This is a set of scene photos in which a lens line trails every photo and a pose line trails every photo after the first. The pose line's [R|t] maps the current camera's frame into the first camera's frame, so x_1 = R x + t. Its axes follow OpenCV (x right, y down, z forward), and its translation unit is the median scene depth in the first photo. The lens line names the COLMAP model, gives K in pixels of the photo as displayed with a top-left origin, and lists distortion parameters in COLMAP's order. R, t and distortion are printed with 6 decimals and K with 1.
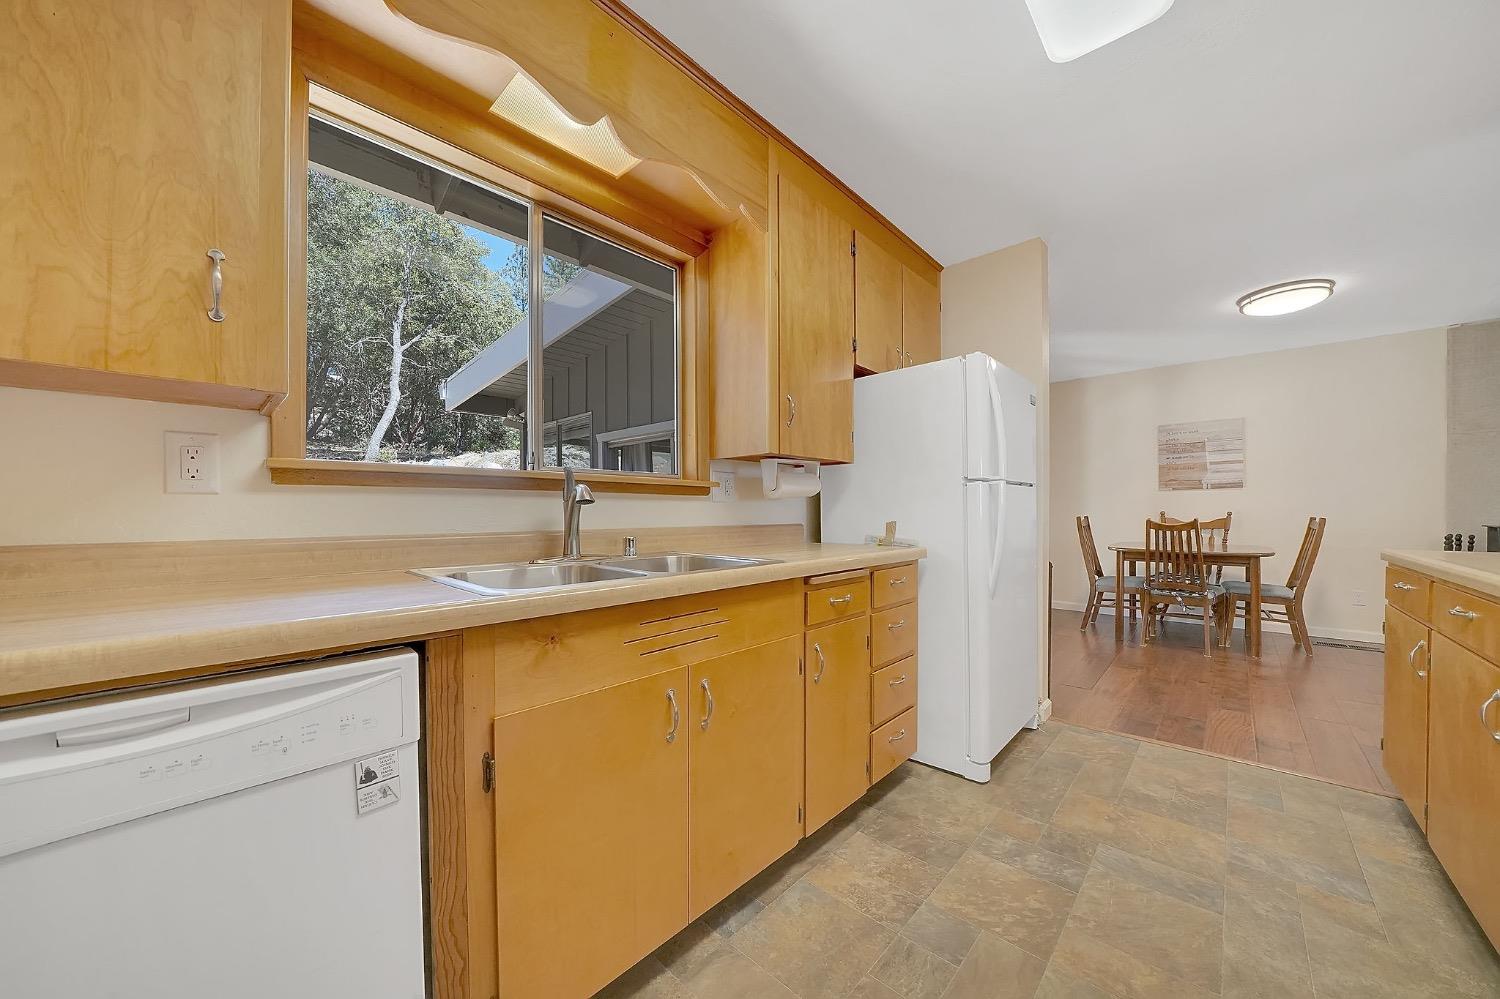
lens RADIAL K [[527.2, 0, 748.4], [0, 527.2, 510.6], [0, 0, 1]] dist [-0.026825, 0.000028]
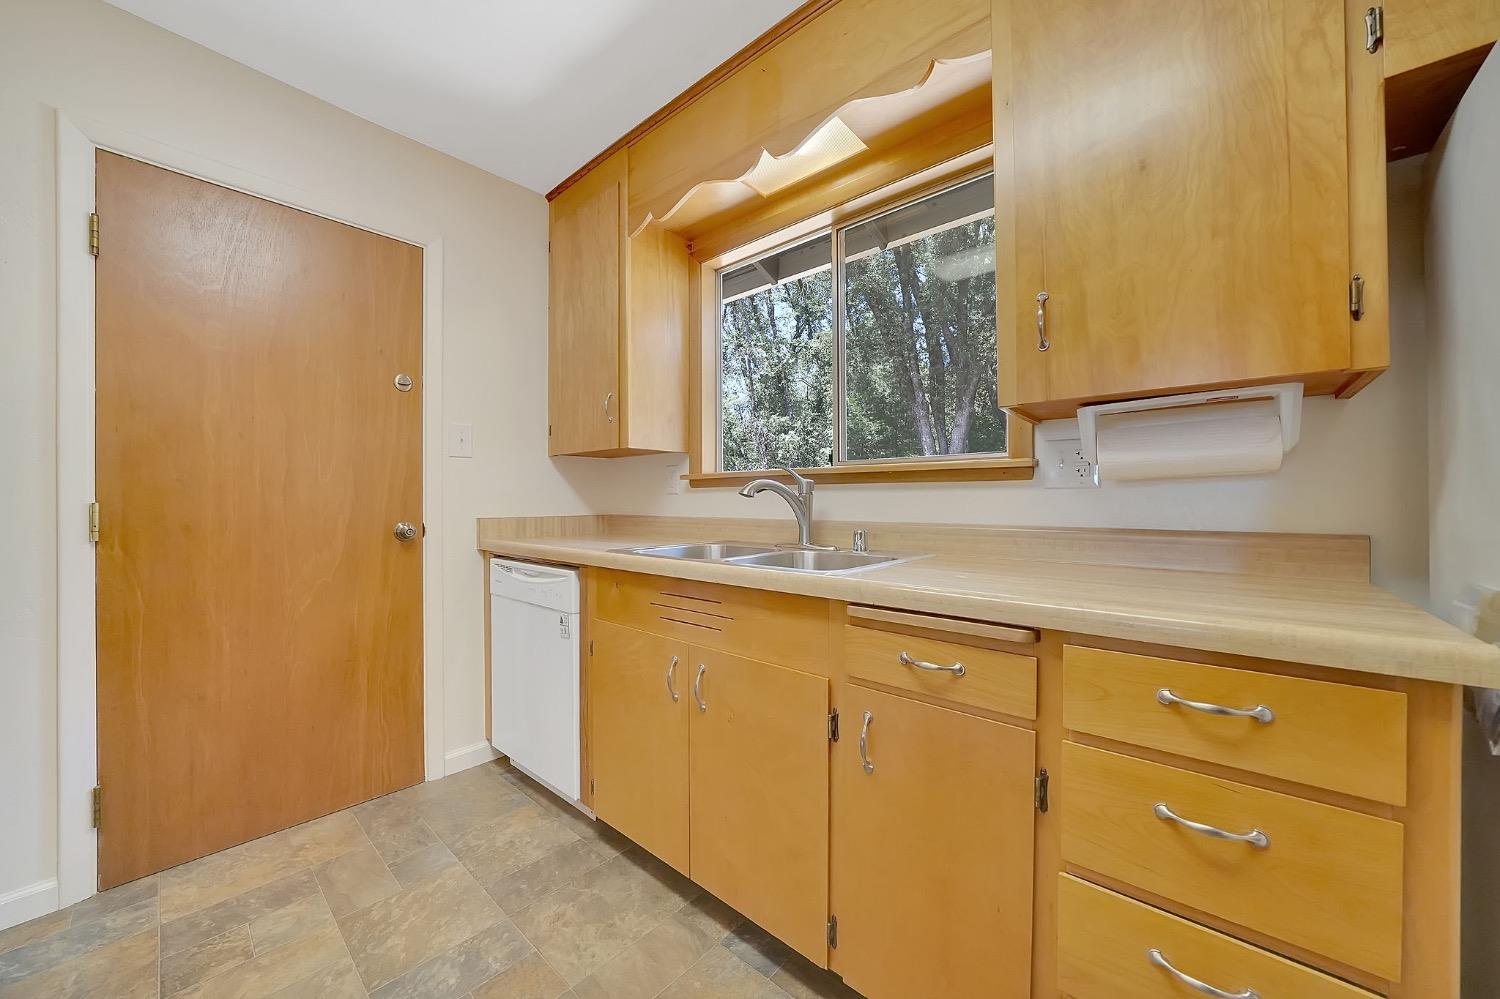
lens RADIAL K [[541.0, 0, 748.9], [0, 541.0, 502.9], [0, 0, 1]] dist [-0.011333, 0.000173]
pose [[0.026039, 0.003391, -0.999655, 1.294064], [0.001883, 0.999992, 0.003441, -0.006428], [0.999659, -0.001972, 0.026032, 1.375554]]
